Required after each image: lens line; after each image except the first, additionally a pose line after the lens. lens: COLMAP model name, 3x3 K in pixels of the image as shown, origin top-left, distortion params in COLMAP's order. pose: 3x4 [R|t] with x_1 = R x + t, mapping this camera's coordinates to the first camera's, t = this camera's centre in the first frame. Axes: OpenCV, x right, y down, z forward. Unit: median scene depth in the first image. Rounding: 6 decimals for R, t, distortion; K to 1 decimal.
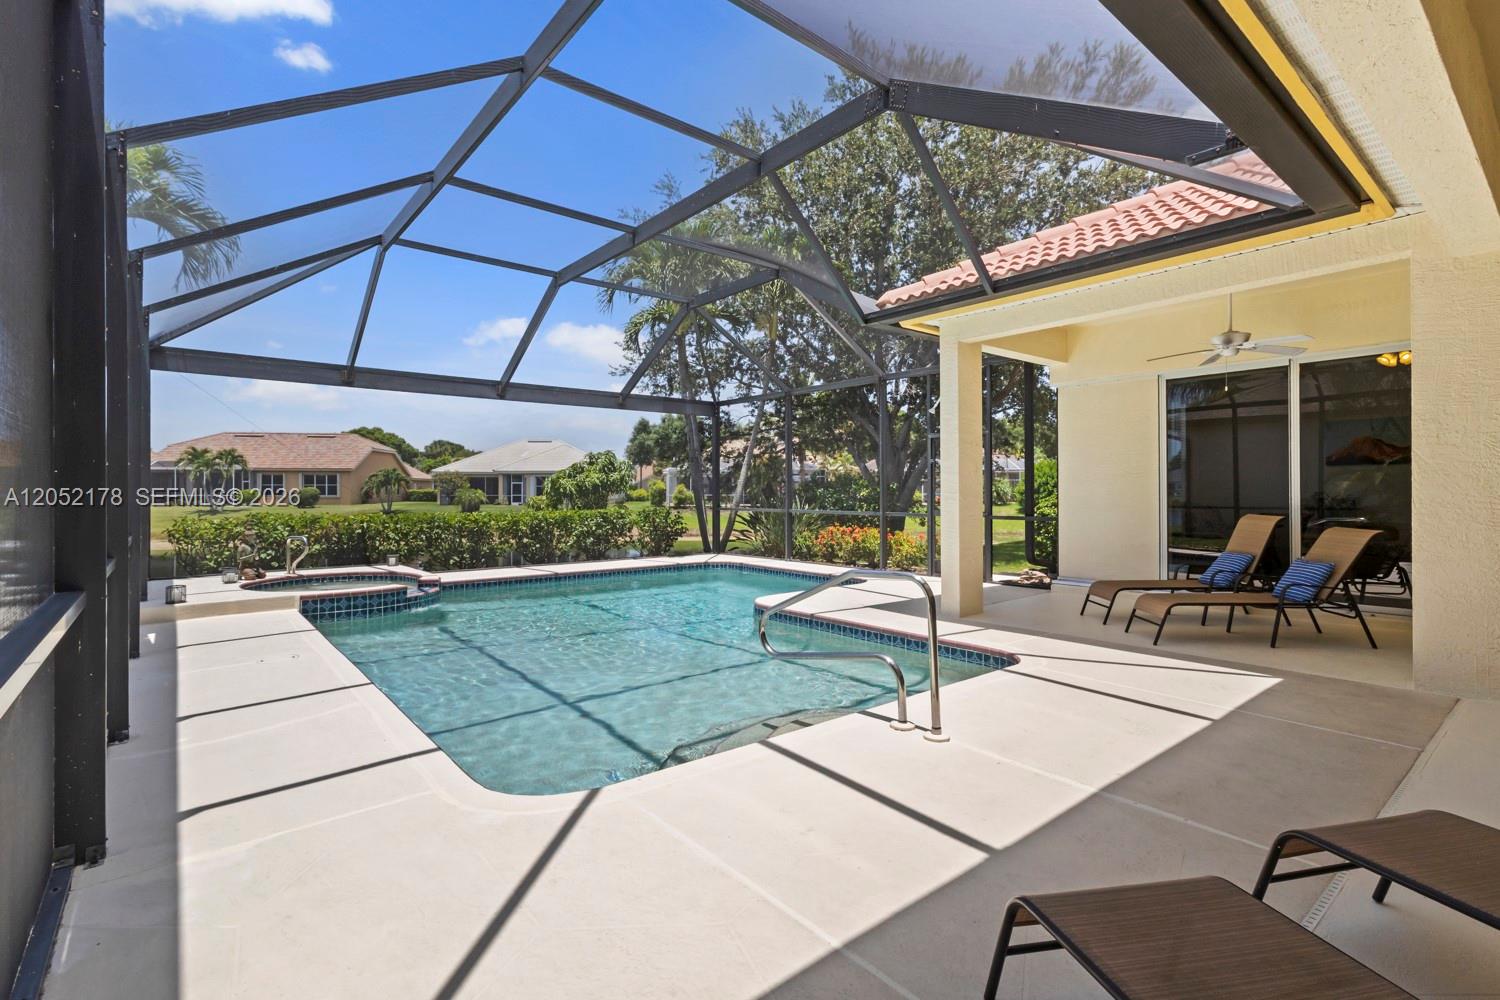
lens RADIAL K [[697.6, 0, 746.9], [0, 697.6, 488.2], [0, 0, 1]] dist [0.003694, 0.000784]
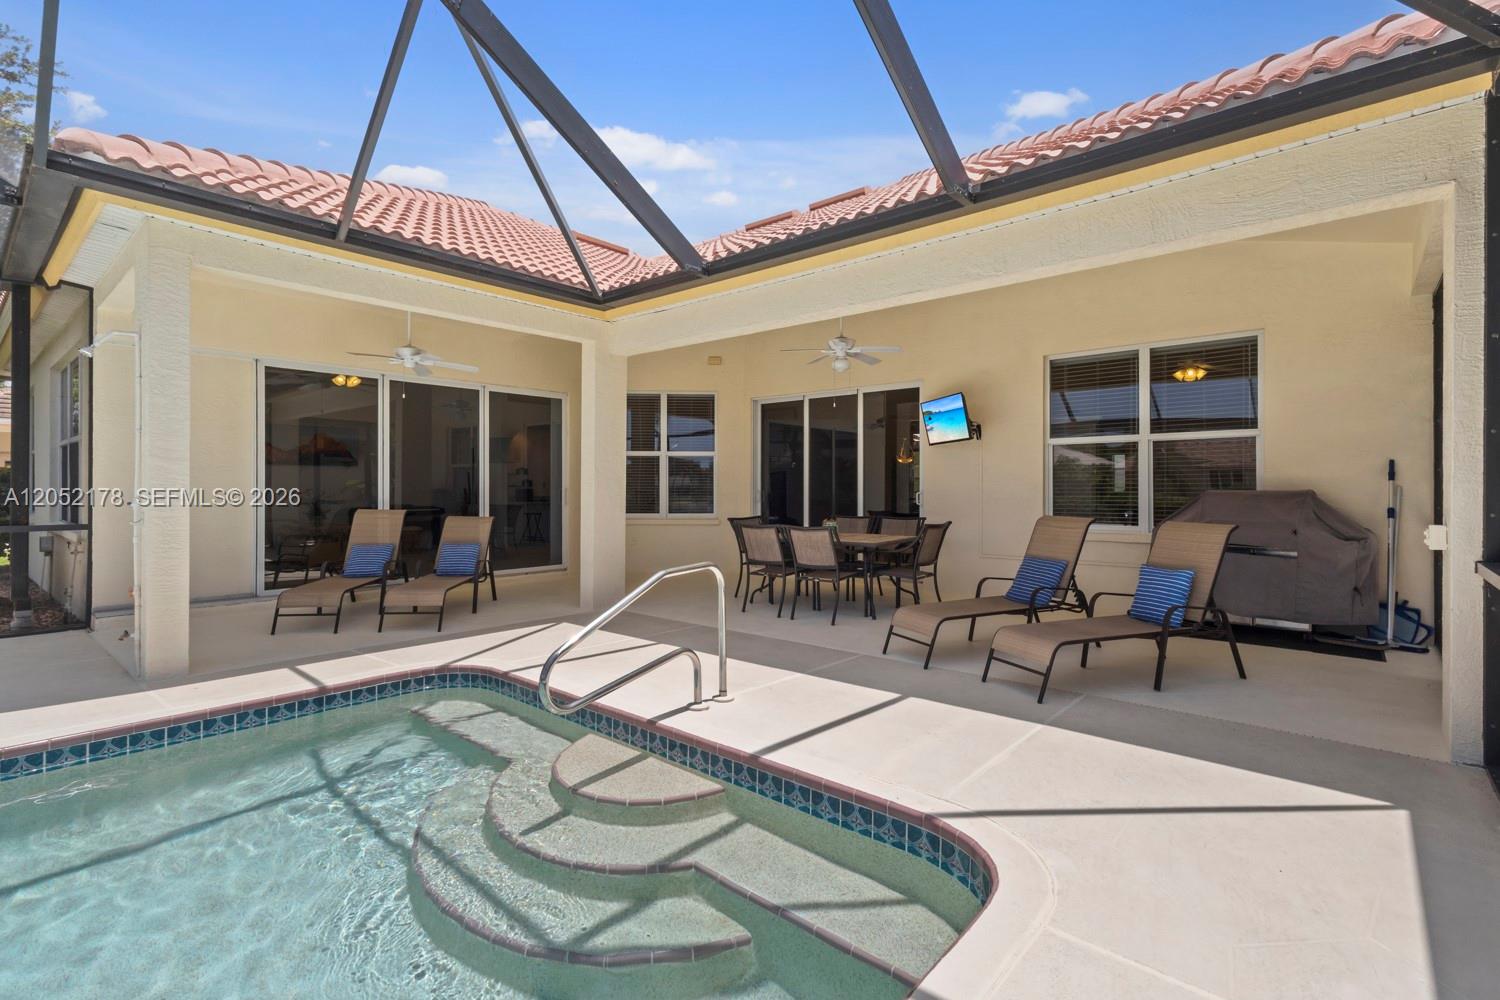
lens RADIAL K [[697.6, 0, 746.9], [0, 697.6, 488.2], [0, 0, 1]] dist [0.003694, 0.000784]
pose [[-0.167217, 0.003833, 0.985913, -0.583789], [-0.008212, 0.999952, -0.005280, 0.005977], [-0.985886, -0.008979, -0.167177, 0.761174]]
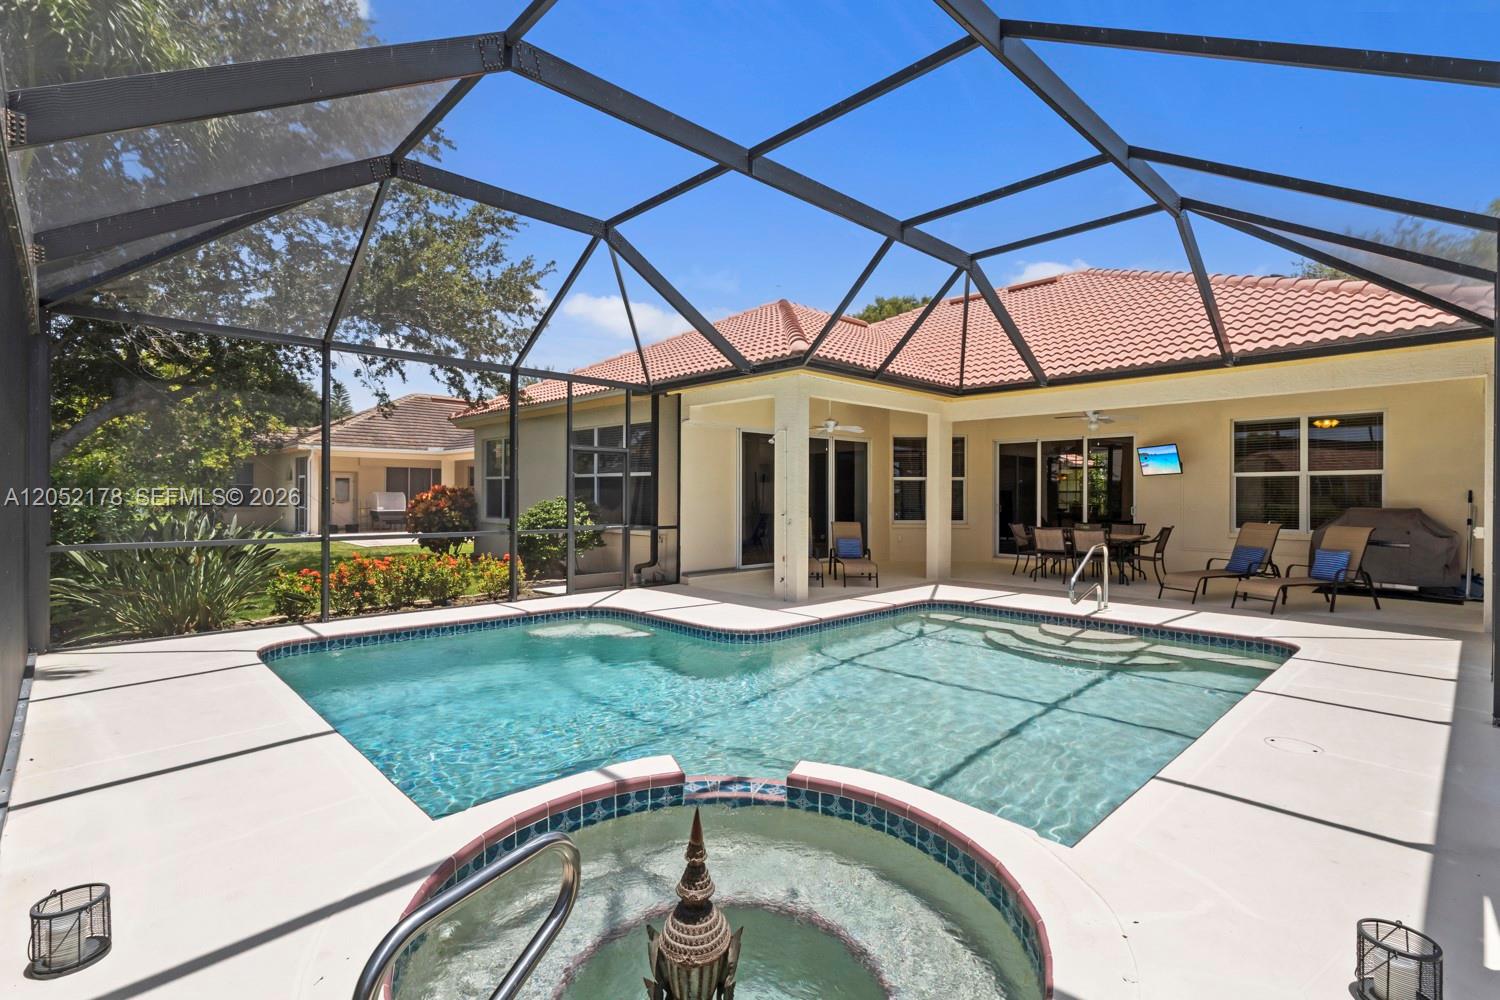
lens RADIAL K [[691.6, 0, 742.6], [0, 691.6, 501.9], [0, 0, 1]] dist [0.003446, 0.000598]
pose [[-0.073397, -0.005509, 0.997288, -1.238447], [-0.009139, 0.999946, 0.004851, -0.010297], [-0.997261, -0.008758, -0.073443, 1.497796]]
